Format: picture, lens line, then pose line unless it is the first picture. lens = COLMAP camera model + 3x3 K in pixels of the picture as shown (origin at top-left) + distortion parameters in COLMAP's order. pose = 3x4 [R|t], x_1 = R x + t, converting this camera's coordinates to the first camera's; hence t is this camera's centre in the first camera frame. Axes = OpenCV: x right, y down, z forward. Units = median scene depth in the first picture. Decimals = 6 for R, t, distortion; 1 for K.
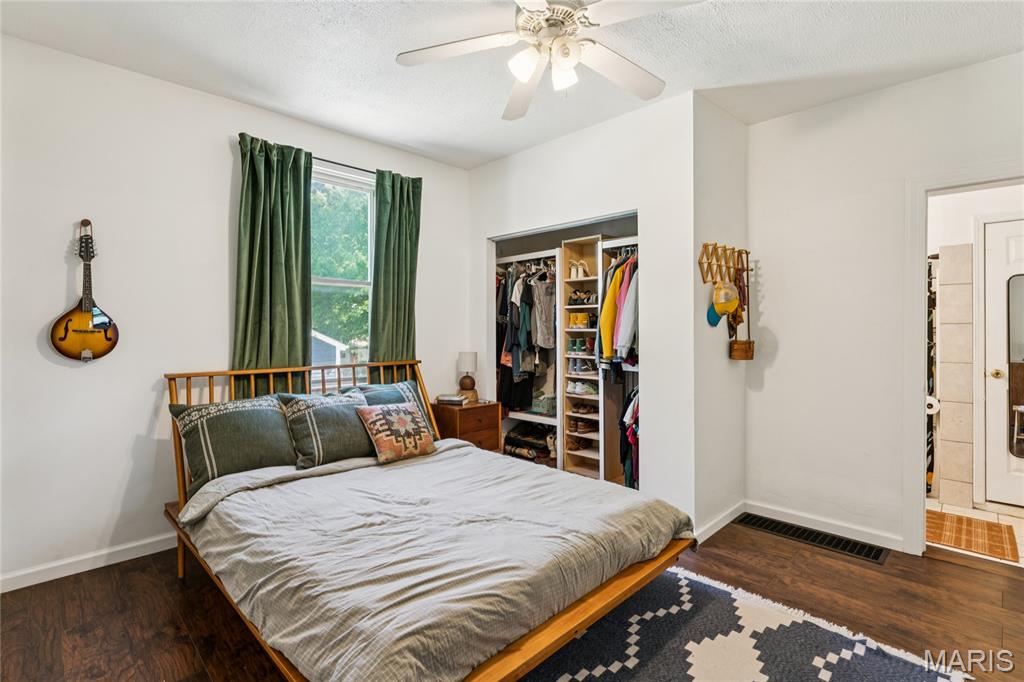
lens RADIAL K [[480.8, 0, 512.5], [0, 480.8, 330.6], [0, 0, 1]] dist [-0.001834, -0.000469]
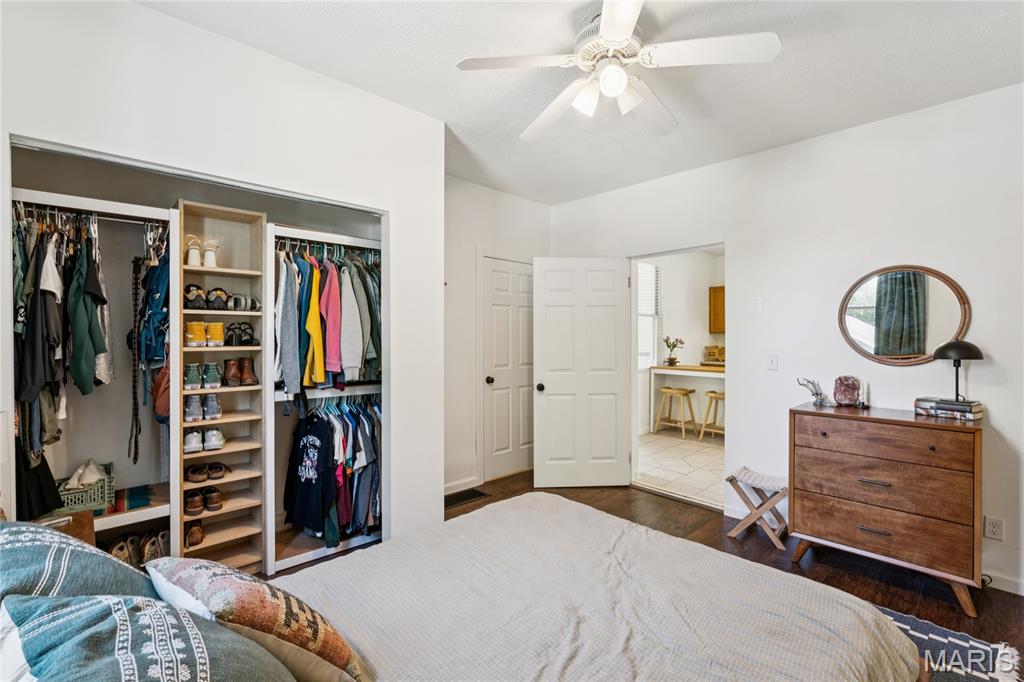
lens RADIAL K [[459.1, 0, 511.6], [0, 459.1, 342.3], [0, 0, 1]] dist [-0.000982, -0.000382]
pose [[0.038662, -0.017915, 0.999092, -0.461980], [0.005003, 0.999830, 0.017734, -0.019556], [-0.999240, 0.004313, 0.038745, 0.588814]]
